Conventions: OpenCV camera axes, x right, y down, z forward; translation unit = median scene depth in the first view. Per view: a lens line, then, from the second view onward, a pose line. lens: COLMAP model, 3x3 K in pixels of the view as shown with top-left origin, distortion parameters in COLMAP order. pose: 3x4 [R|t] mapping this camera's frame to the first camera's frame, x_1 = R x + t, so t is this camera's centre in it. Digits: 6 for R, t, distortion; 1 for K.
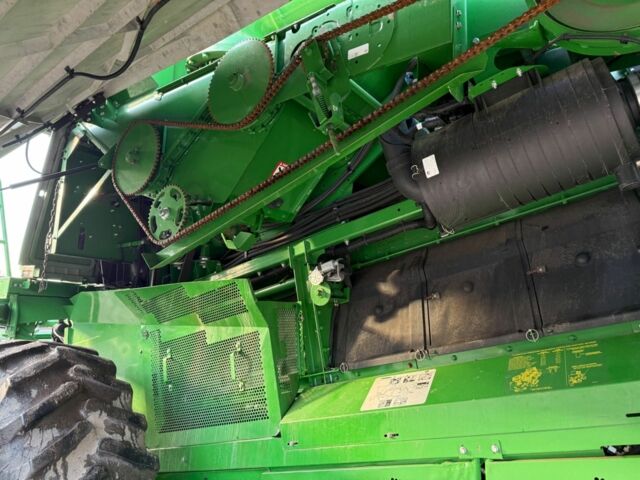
lens RADIAL K [[456.3, 0, 320.0], [0, 456.3, 240.0], [0, 0, 1]] dist [0.088858, -0.129930]
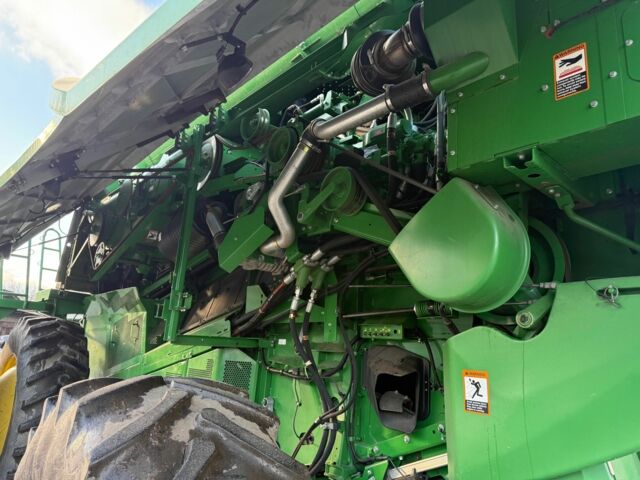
lens RADIAL K [[456.3, 0, 320.0], [0, 456.3, 240.0], [0, 0, 1]] dist [0.088858, -0.129930]
pose [[0.983742, -0.007311, -0.179438, 0.971563], [-0.005688, 0.997401, -0.071821, 0.017239], [0.179497, 0.071674, 0.981144, -0.861117]]
